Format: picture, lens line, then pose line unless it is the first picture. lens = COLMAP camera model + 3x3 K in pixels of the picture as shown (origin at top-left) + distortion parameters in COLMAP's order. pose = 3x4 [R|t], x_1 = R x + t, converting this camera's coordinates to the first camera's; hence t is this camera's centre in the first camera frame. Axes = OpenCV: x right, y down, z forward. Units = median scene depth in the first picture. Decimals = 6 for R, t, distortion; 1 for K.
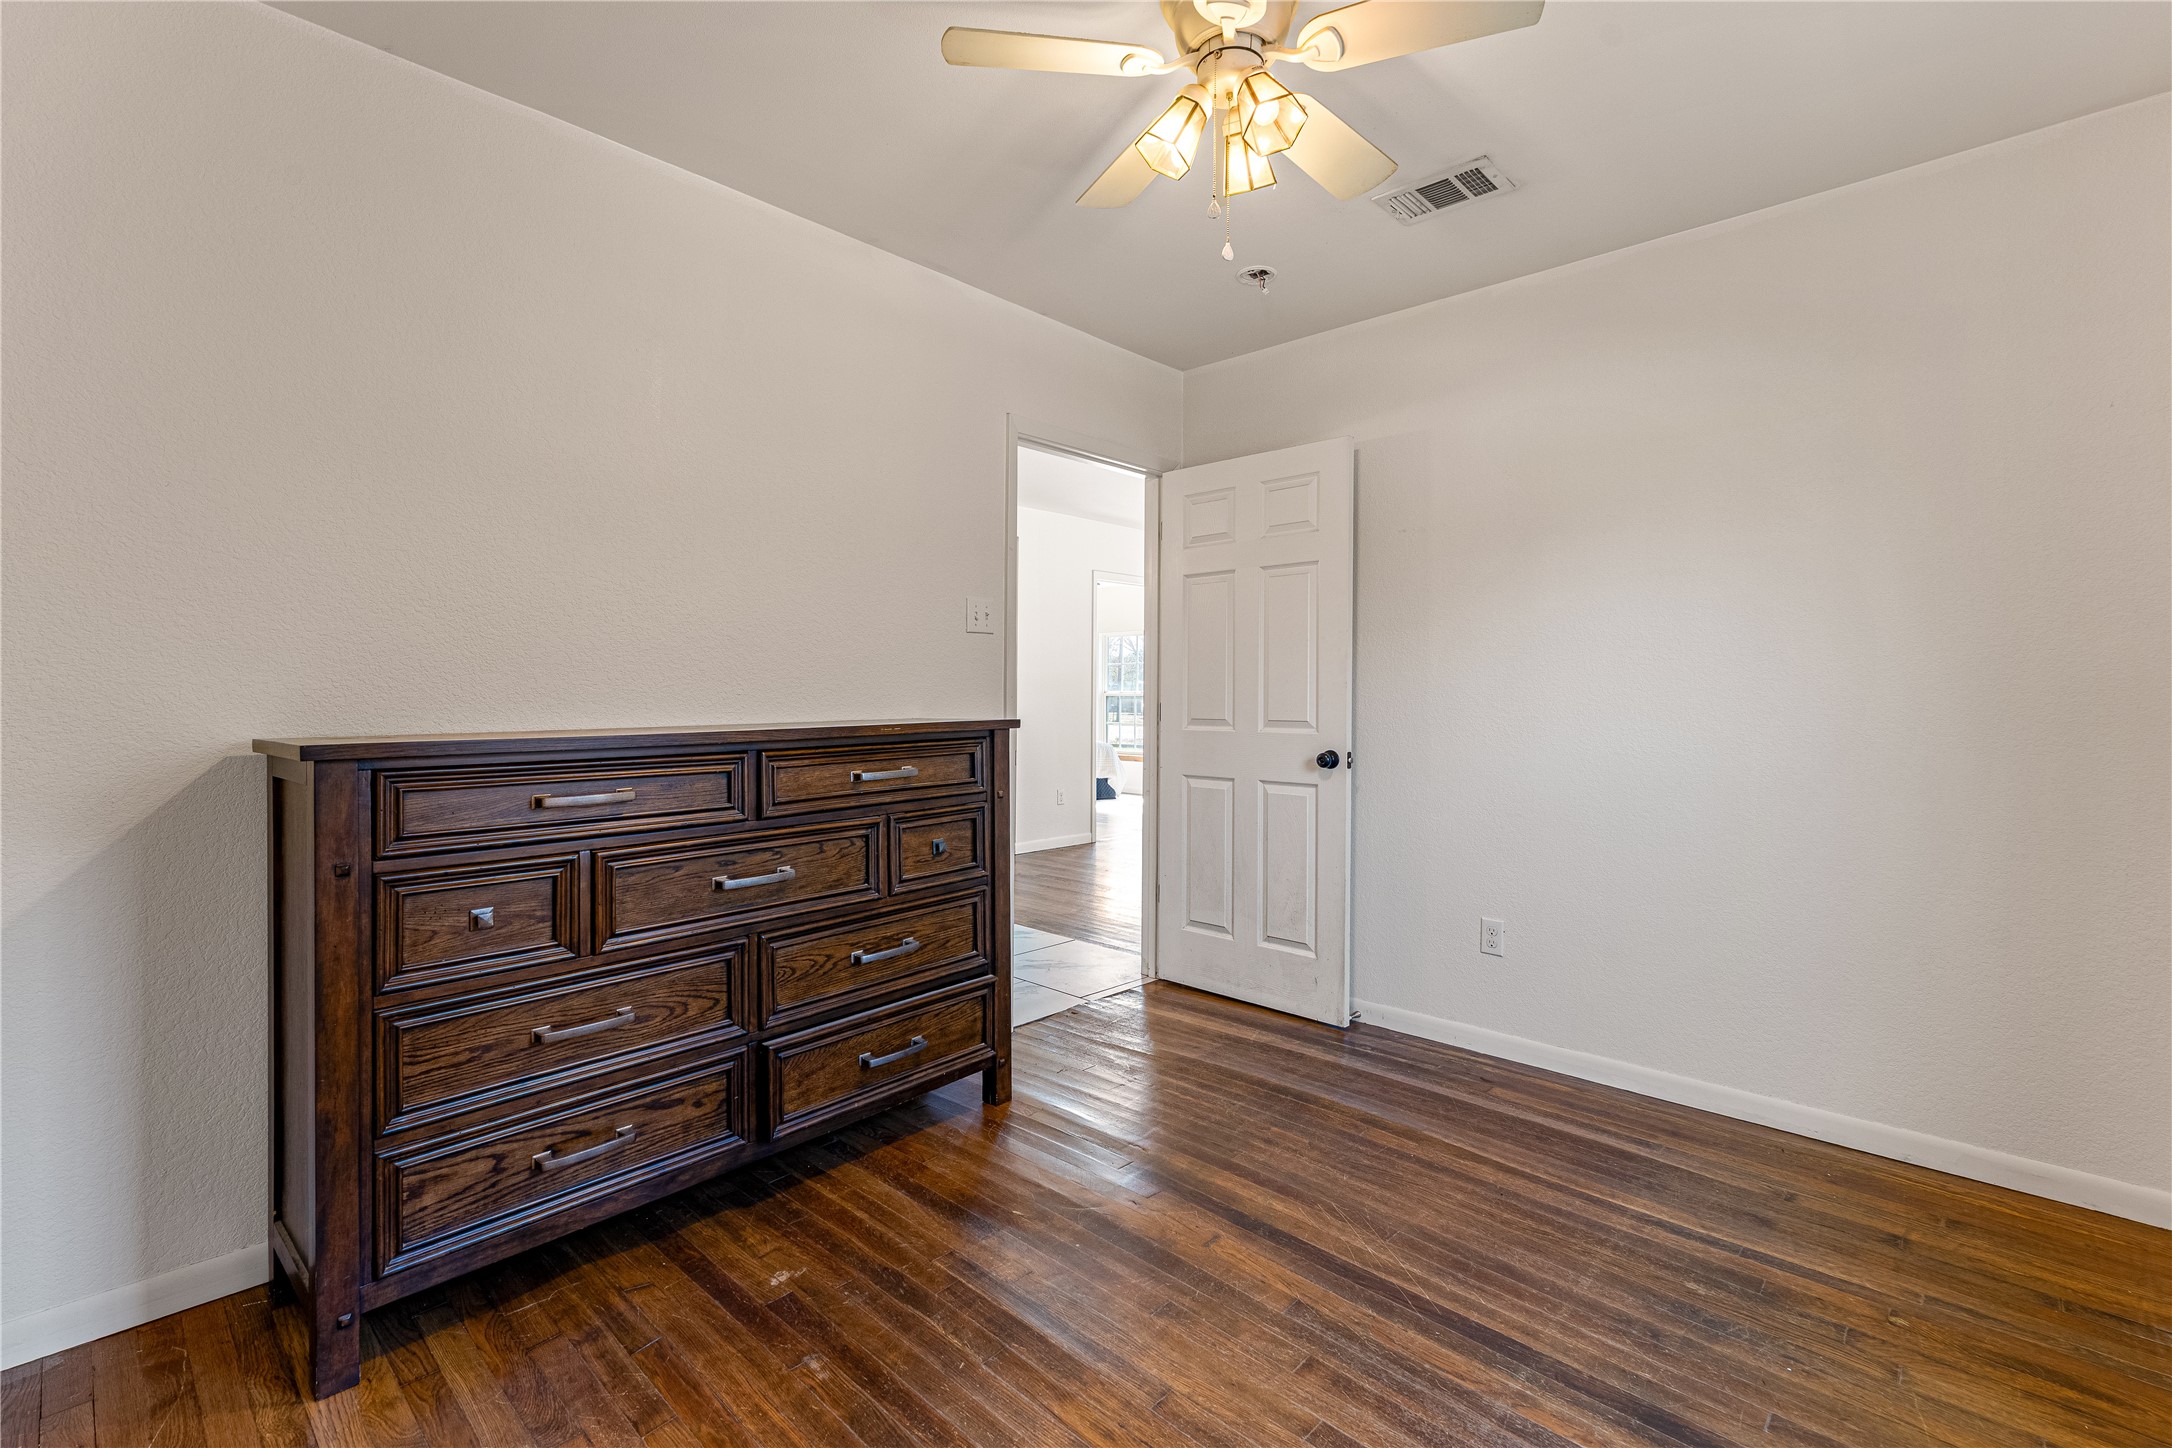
lens RADIAL K [[945.8, 0, 1070.5], [0, 945.8, 725.1], [0, 0, 1]] dist [0.000309, 0.000104]
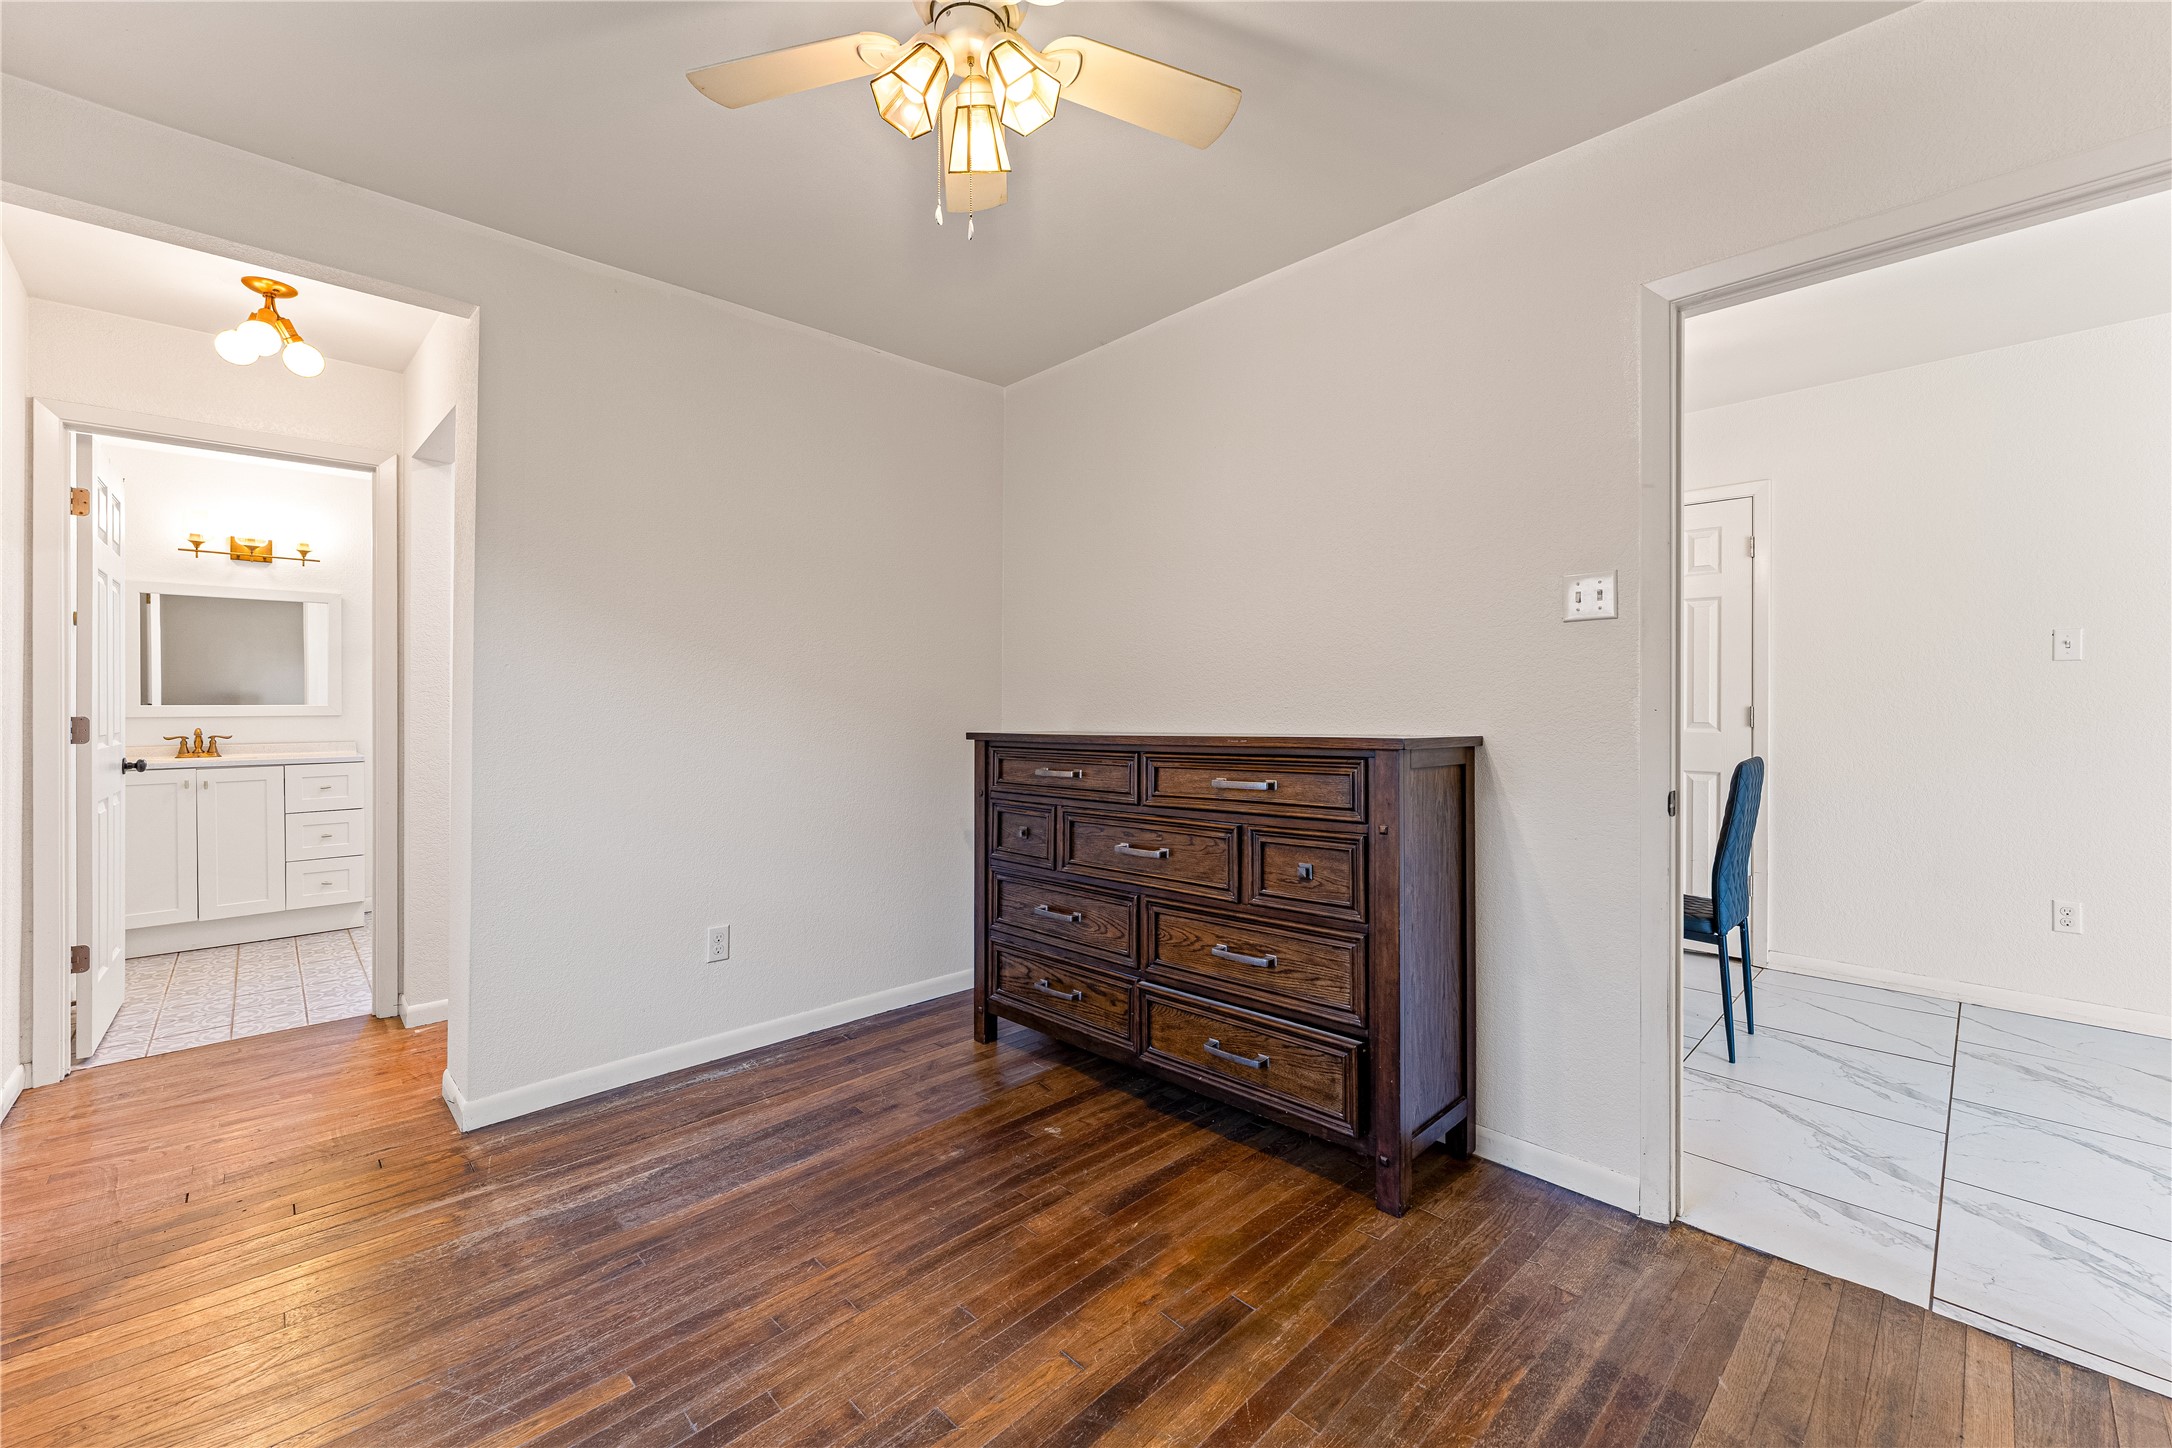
lens RADIAL K [[869.3, 0, 1086.0], [0, 869.3, 724.0], [0, 0, 1]] dist [0.001153, 0.000202]
pose [[-0.029570, 0.014864, -0.999452, 0.811971], [-0.028948, 0.999457, 0.015720, -0.026415], [0.999143, 0.029397, -0.029124, 0.908750]]
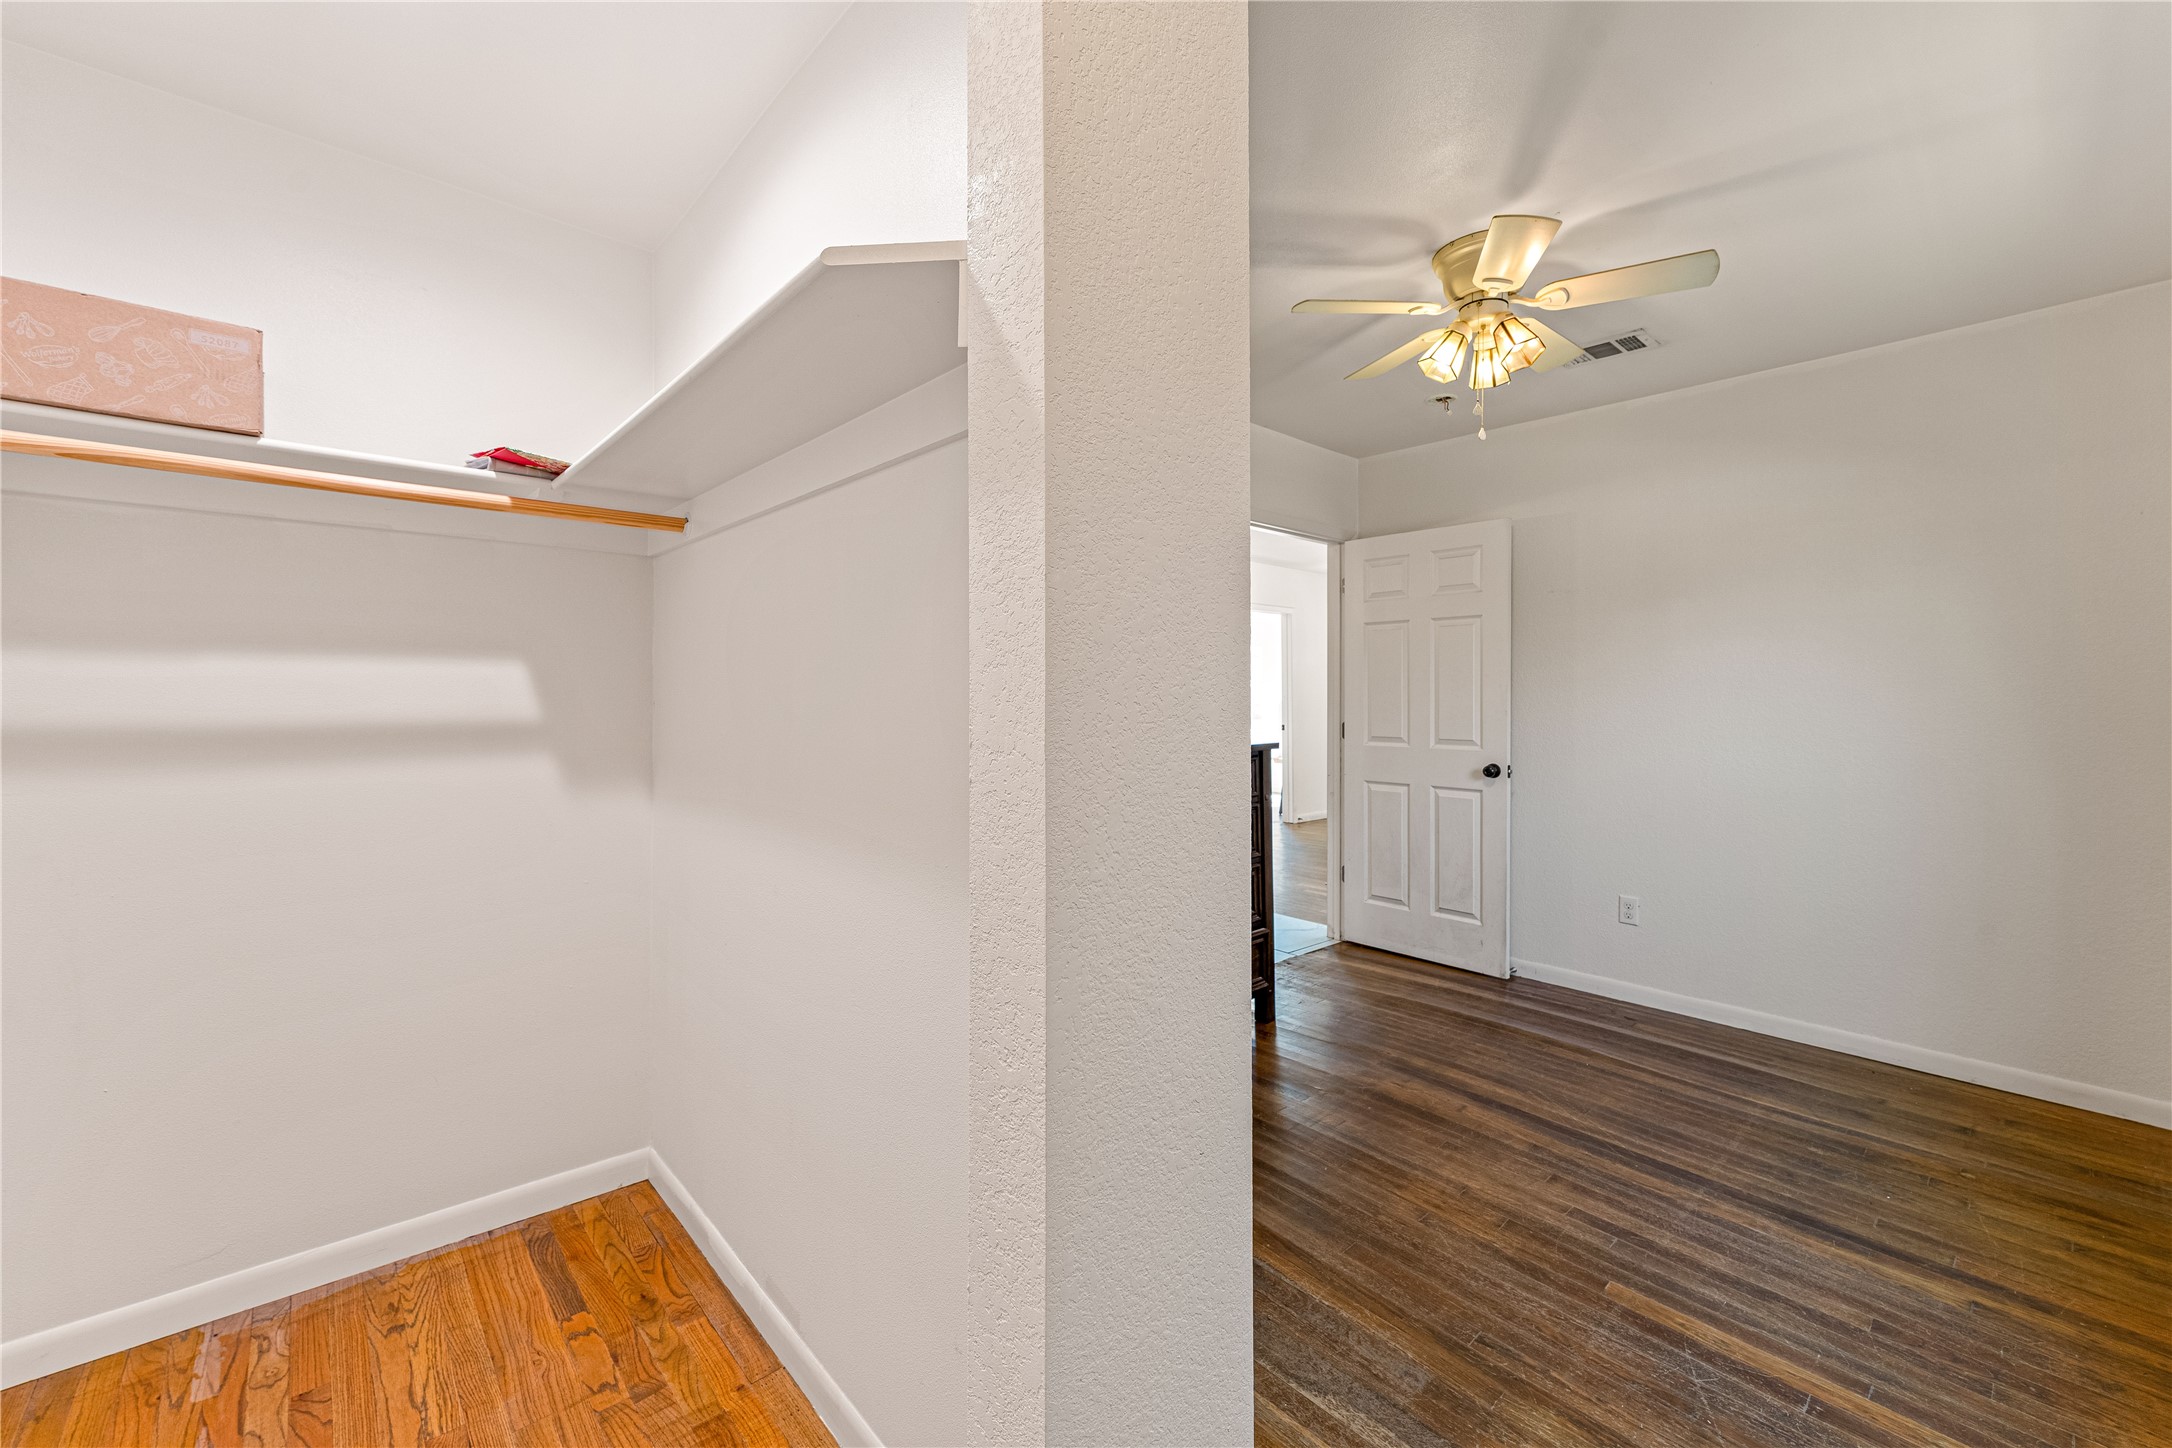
lens RADIAL K [[865.1, 0, 1086.0], [0, 865.1, 724.0], [0, 0, 1]] dist [-0.000730, -0.000146]
pose [[0.997278, 0.002943, -0.073679, -0.293829], [-0.002921, 0.999996, 0.000411, -0.039852], [0.073680, -0.000195, 0.997282, -0.327075]]
